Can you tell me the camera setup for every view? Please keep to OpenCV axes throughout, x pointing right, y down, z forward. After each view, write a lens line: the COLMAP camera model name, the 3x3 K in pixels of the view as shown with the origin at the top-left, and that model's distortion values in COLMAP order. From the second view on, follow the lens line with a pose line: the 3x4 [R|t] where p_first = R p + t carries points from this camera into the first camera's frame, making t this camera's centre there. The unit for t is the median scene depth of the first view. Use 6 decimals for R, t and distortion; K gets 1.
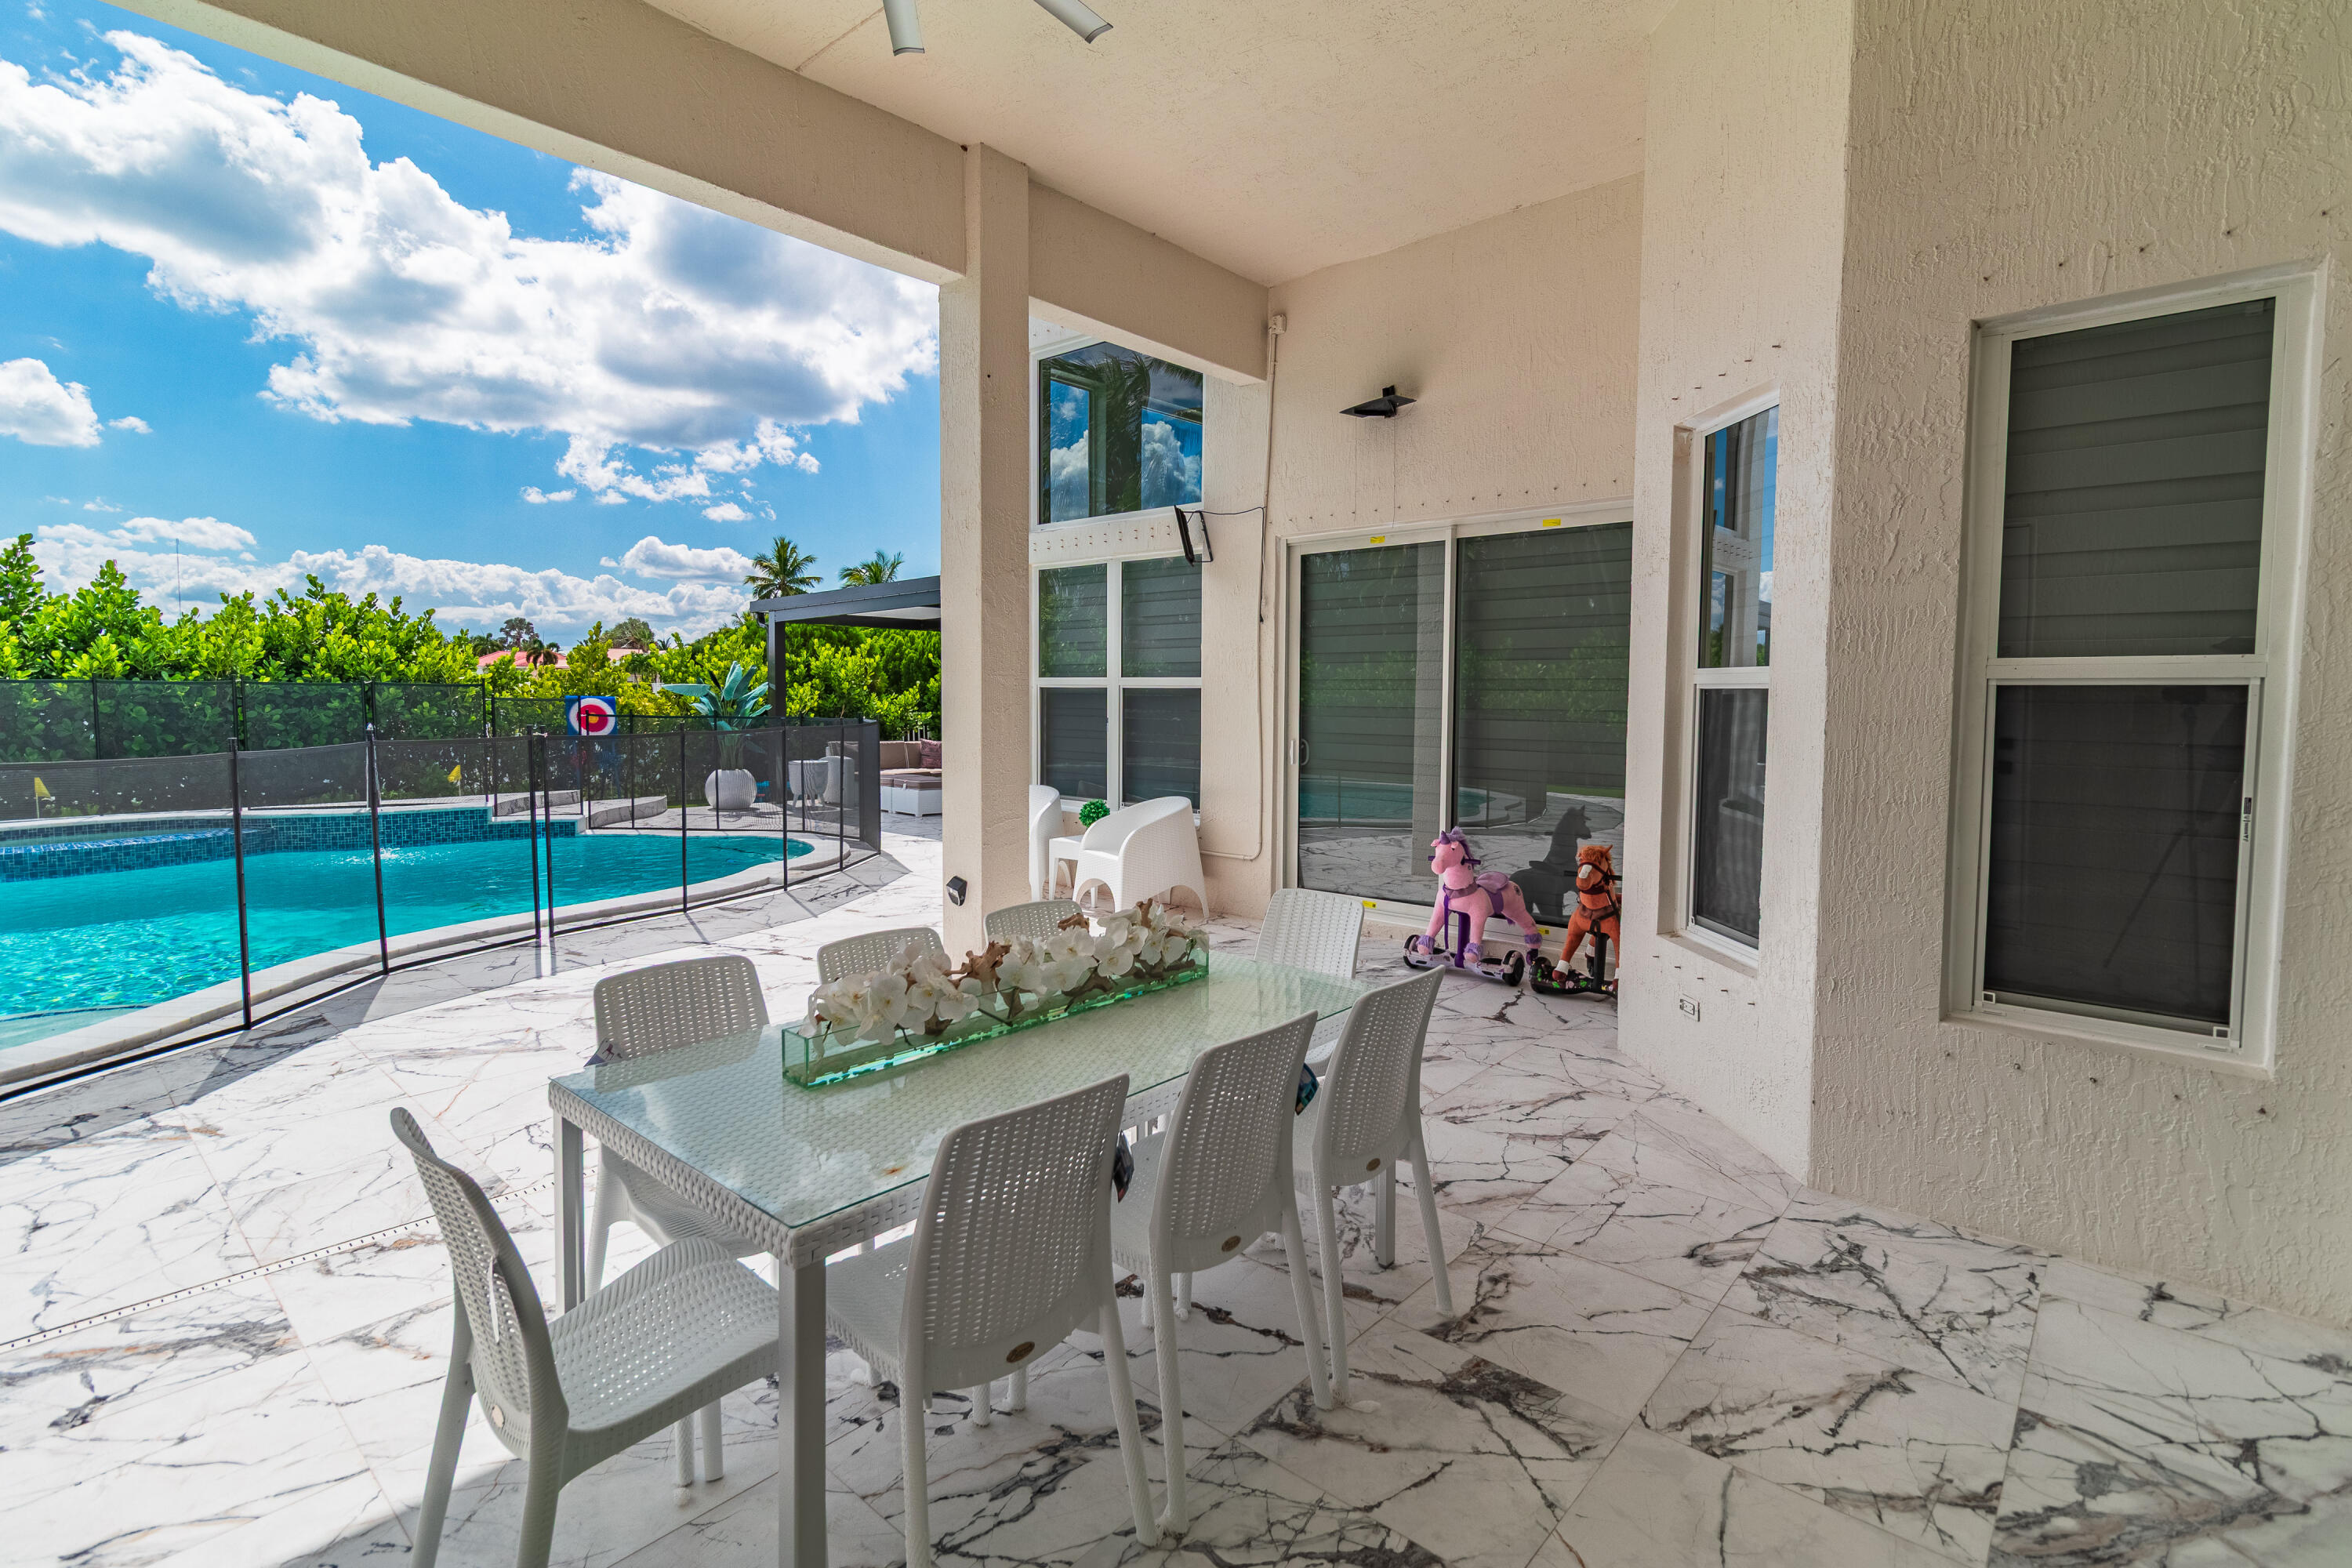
lens RADIAL K [[1098.5, 0, 1176.8], [0, 1098.5, 759.5], [0, 0, 1]] dist [0.000762, 0.000125]
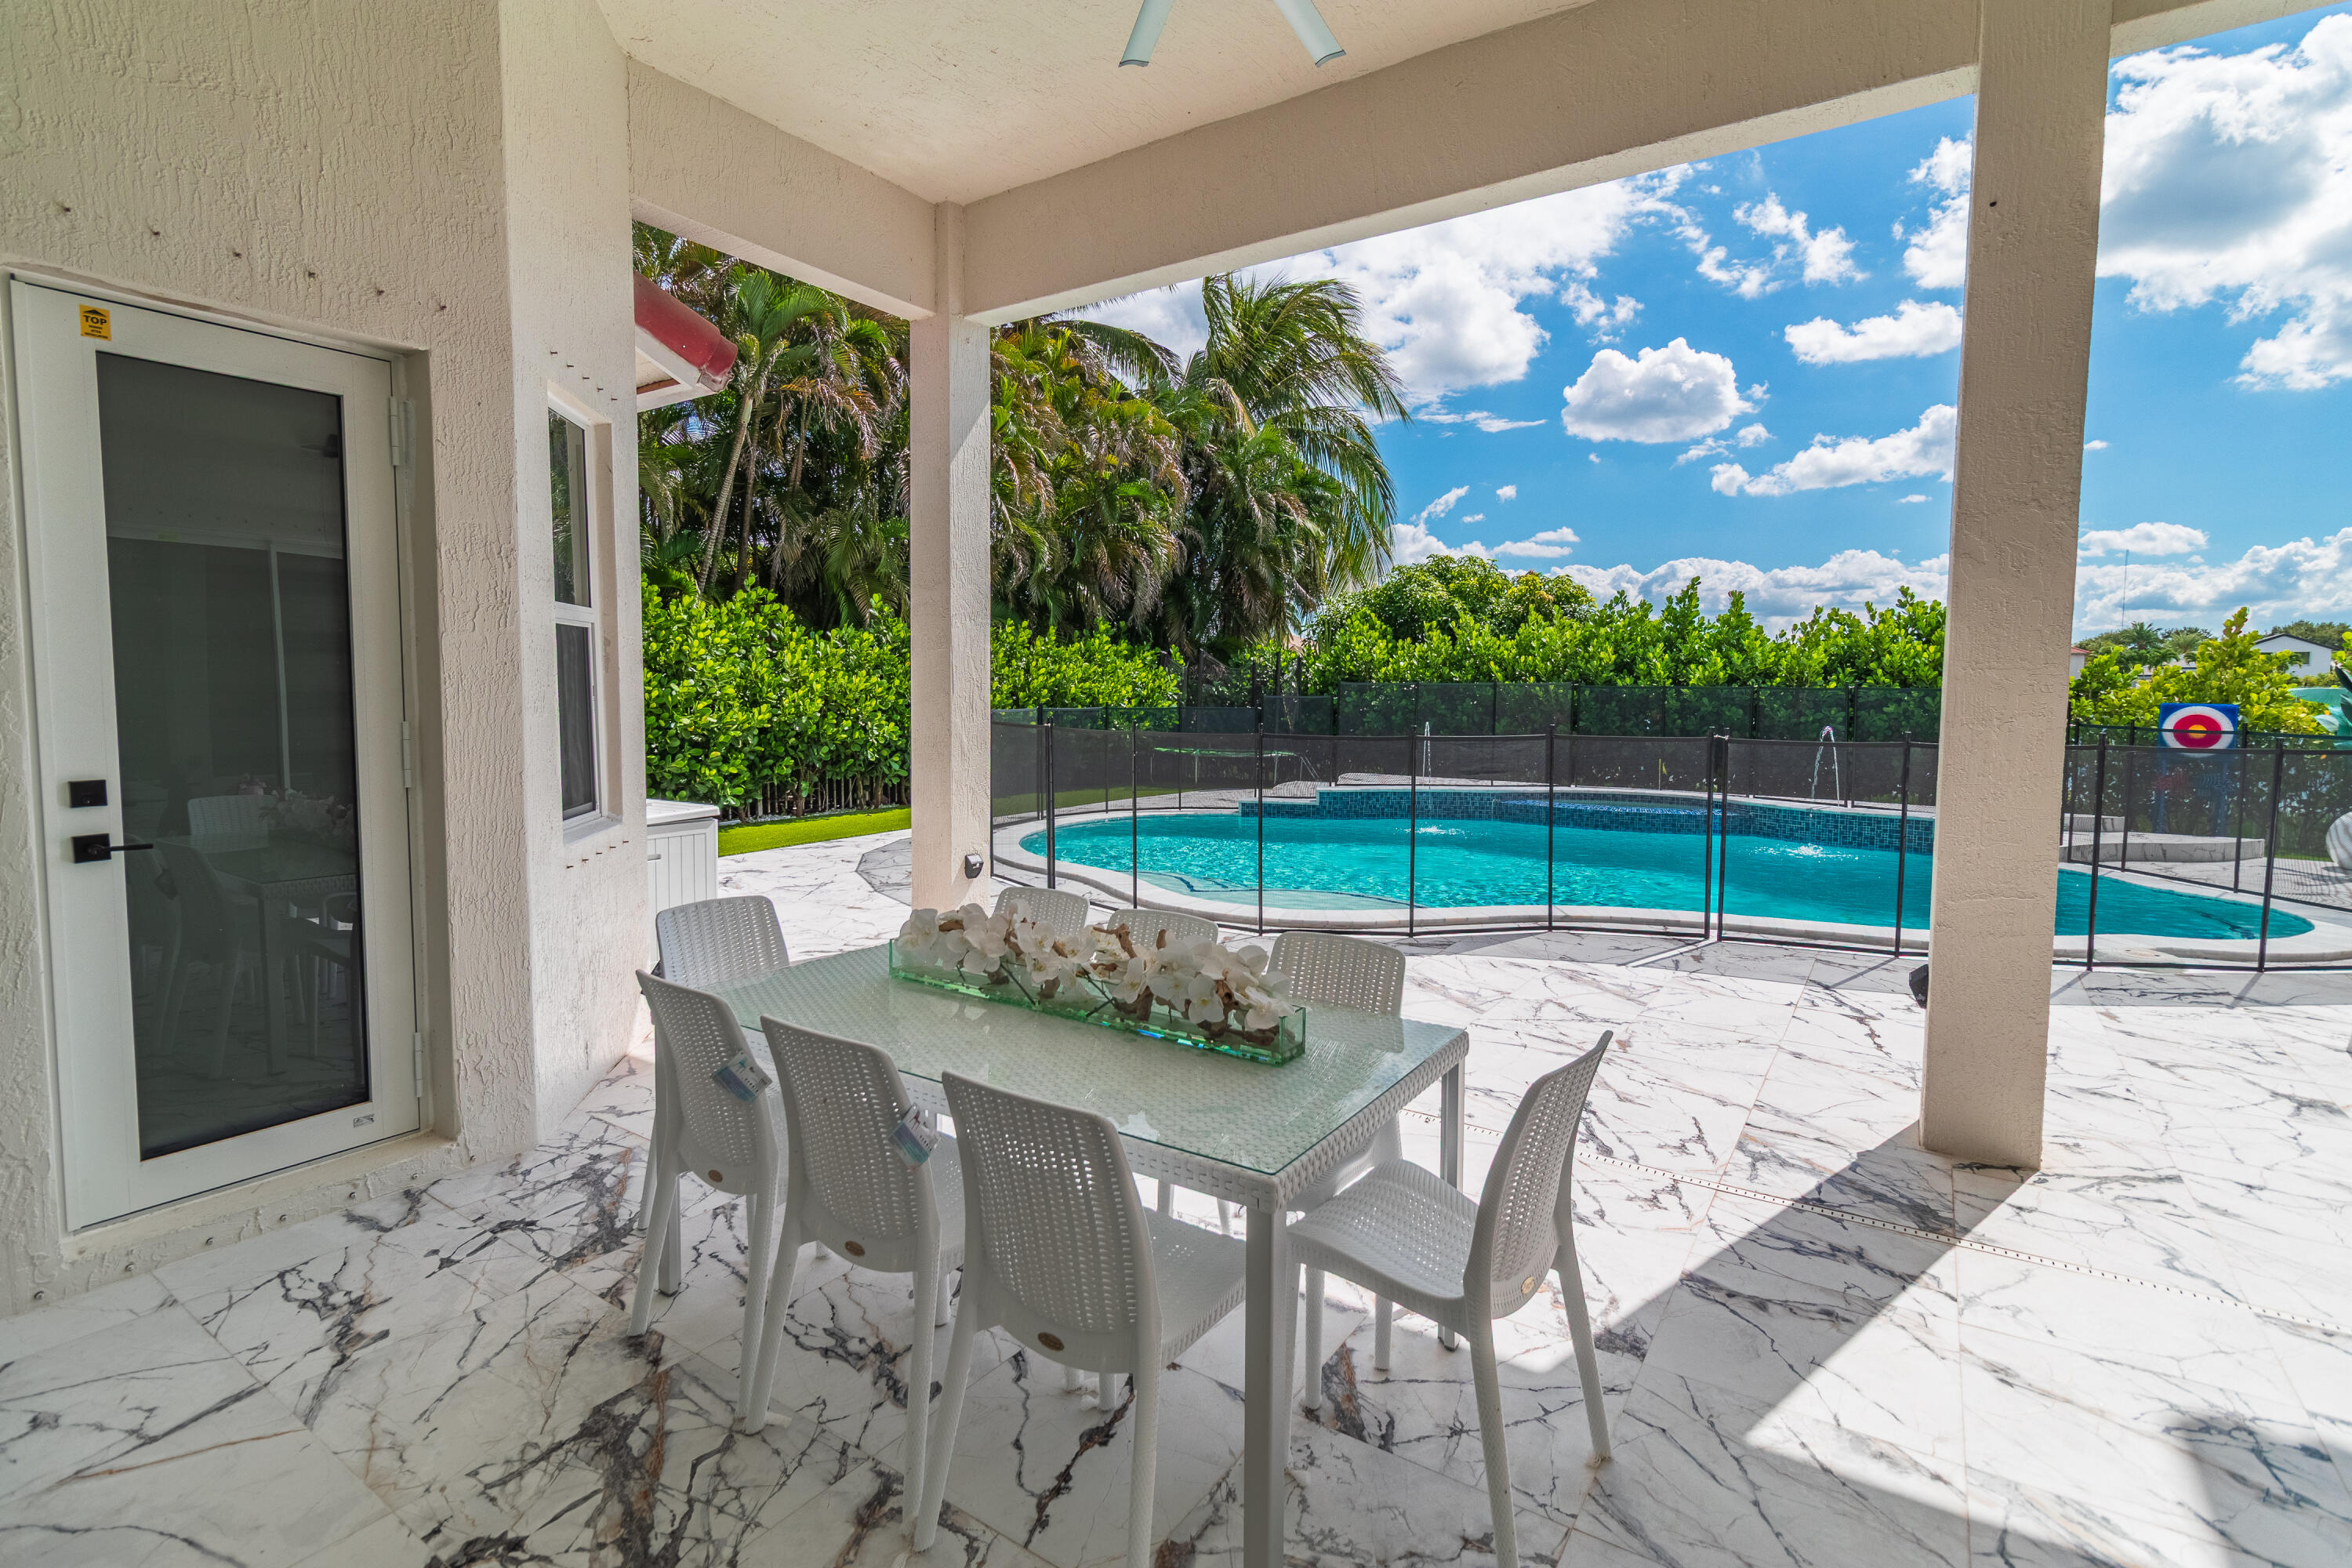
lens RADIAL K [[1103.3, 0, 1183.9], [0, 1103.3, 755.3], [0, 0, 1]] dist [0.001483, 0.000055]
pose [[0.139219, 0.057924, -0.988566, 0.467641], [-0.068925, 0.996434, 0.048678, -0.028857], [0.987860, 0.061360, 0.142715, 0.506306]]
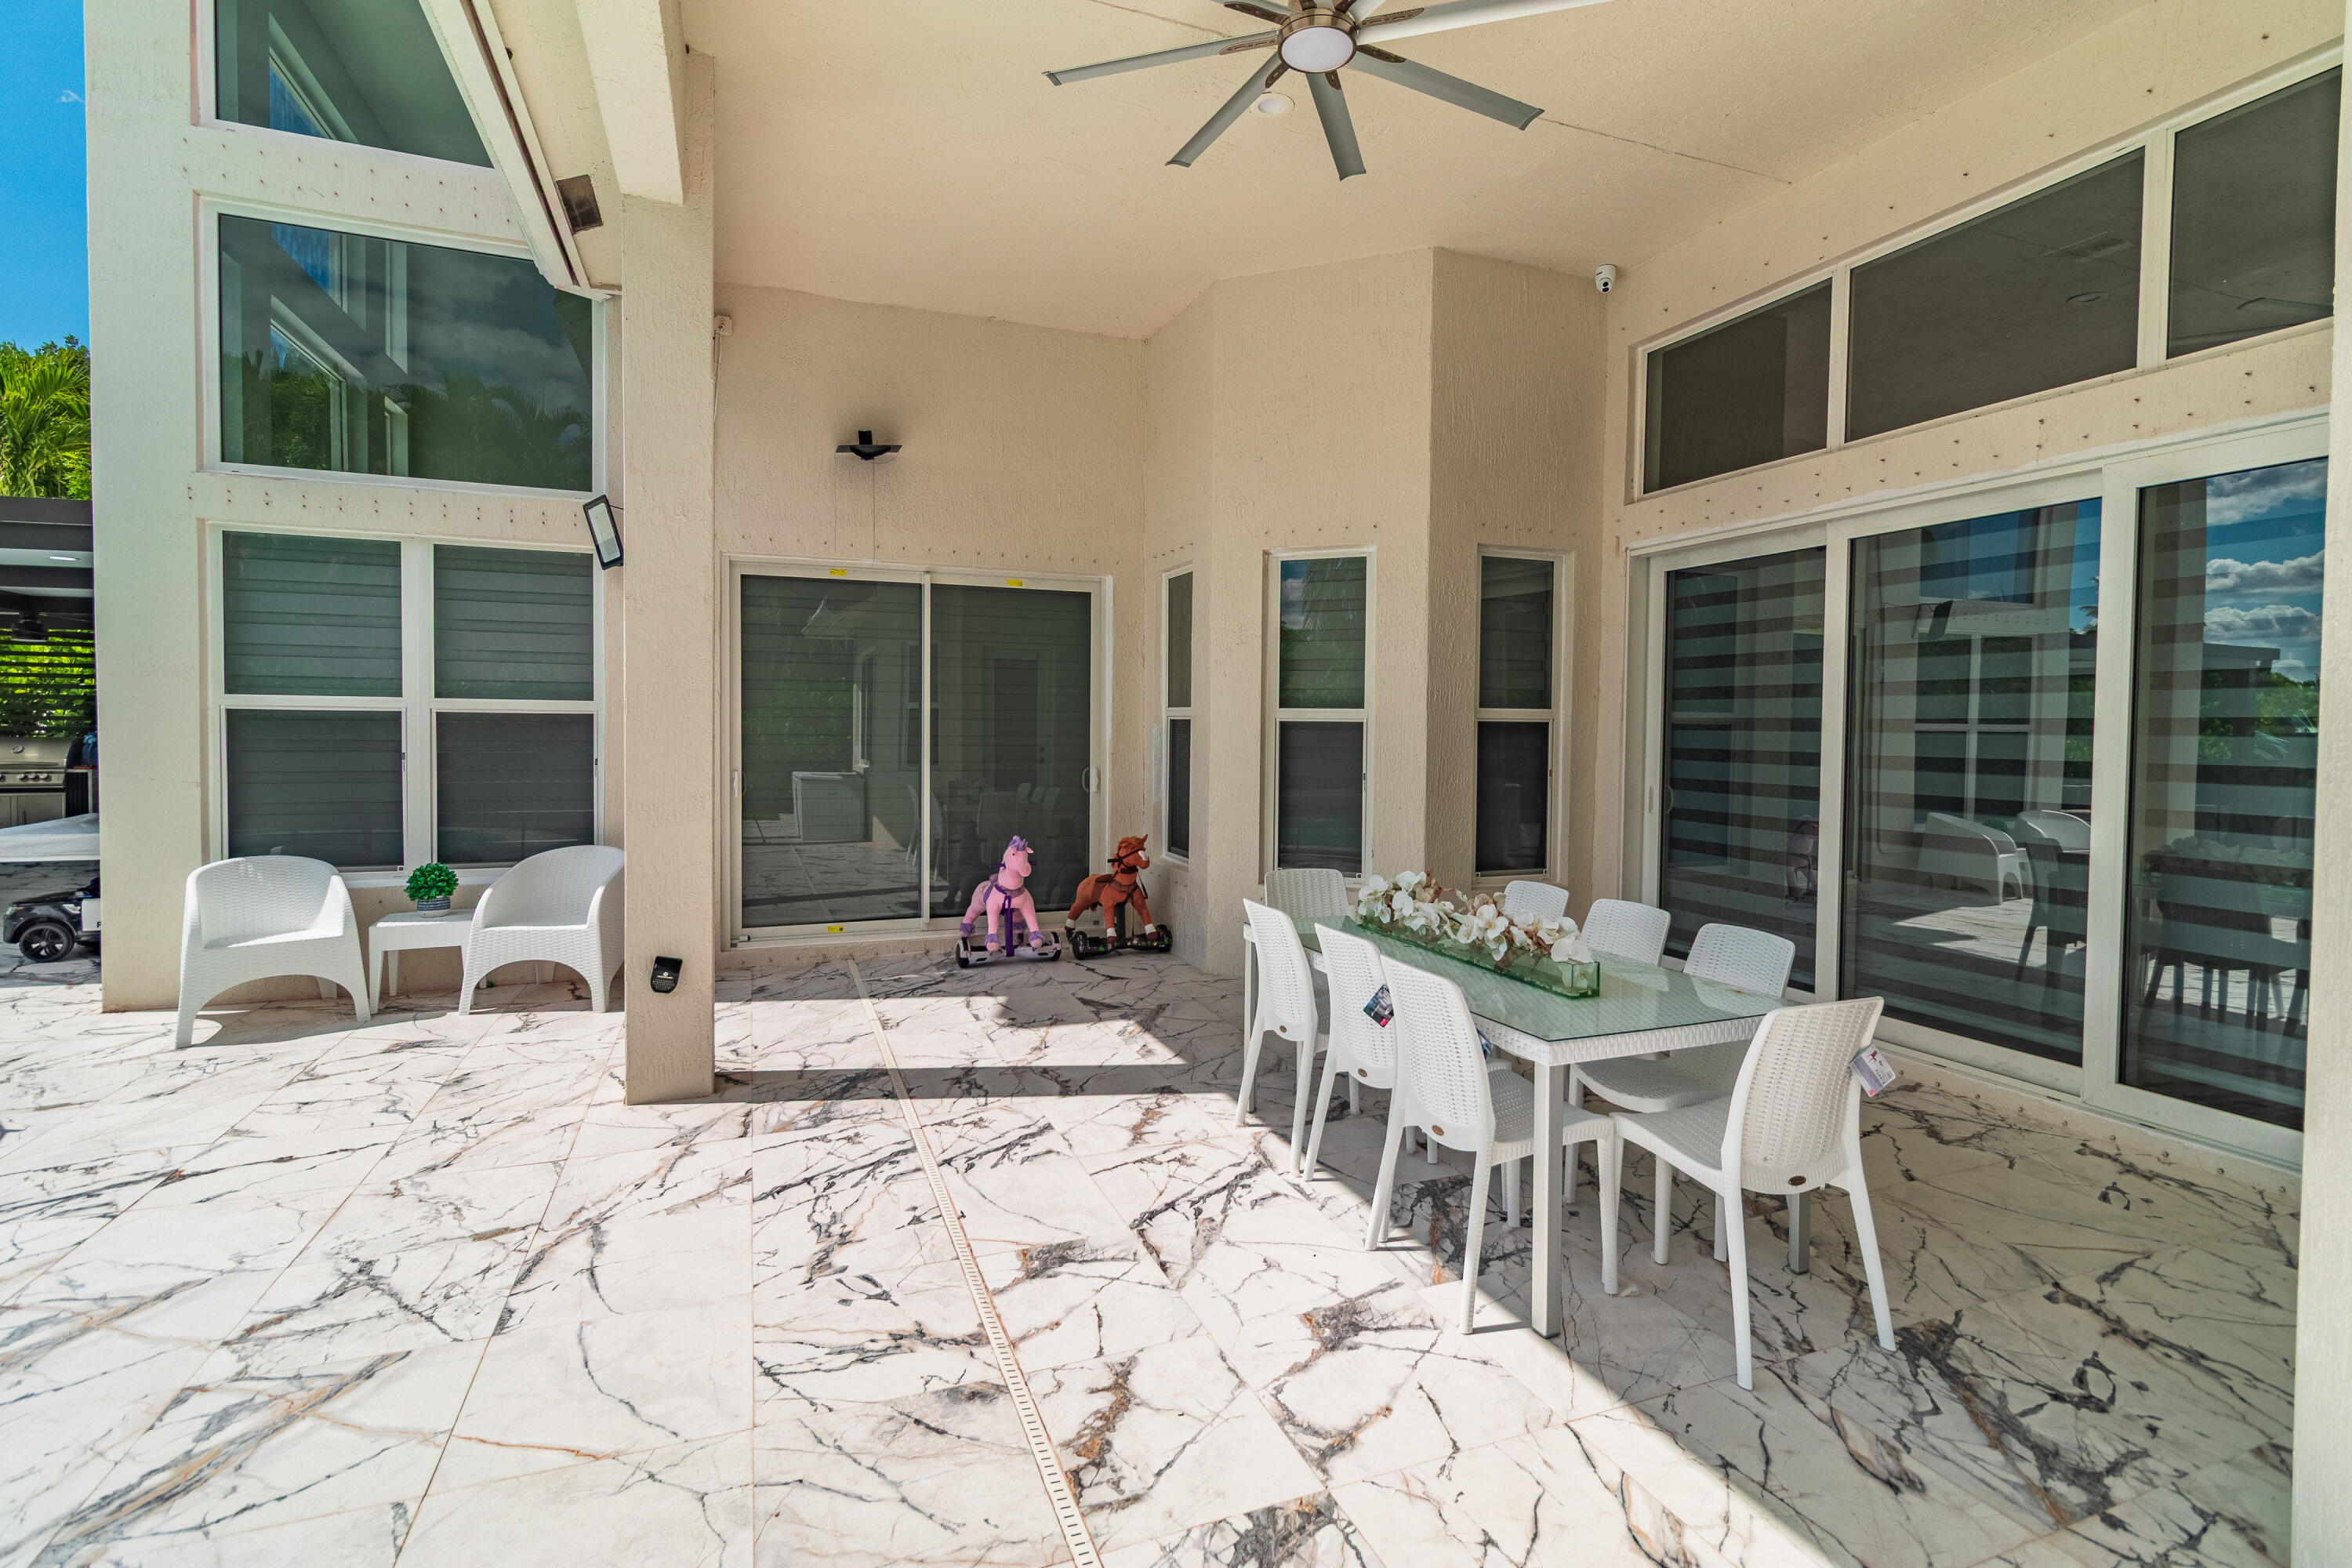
lens RADIAL K [[1098.5, 0, 1176.8], [0, 1098.5, 759.5], [0, 0, 1]] dist [0.000762, 0.000125]
pose [[0.449465, -0.028841, 0.892832, -0.839965], [0.047925, 0.998818, 0.008139, -0.025425], [-0.892012, 0.039131, 0.450316, 0.365413]]
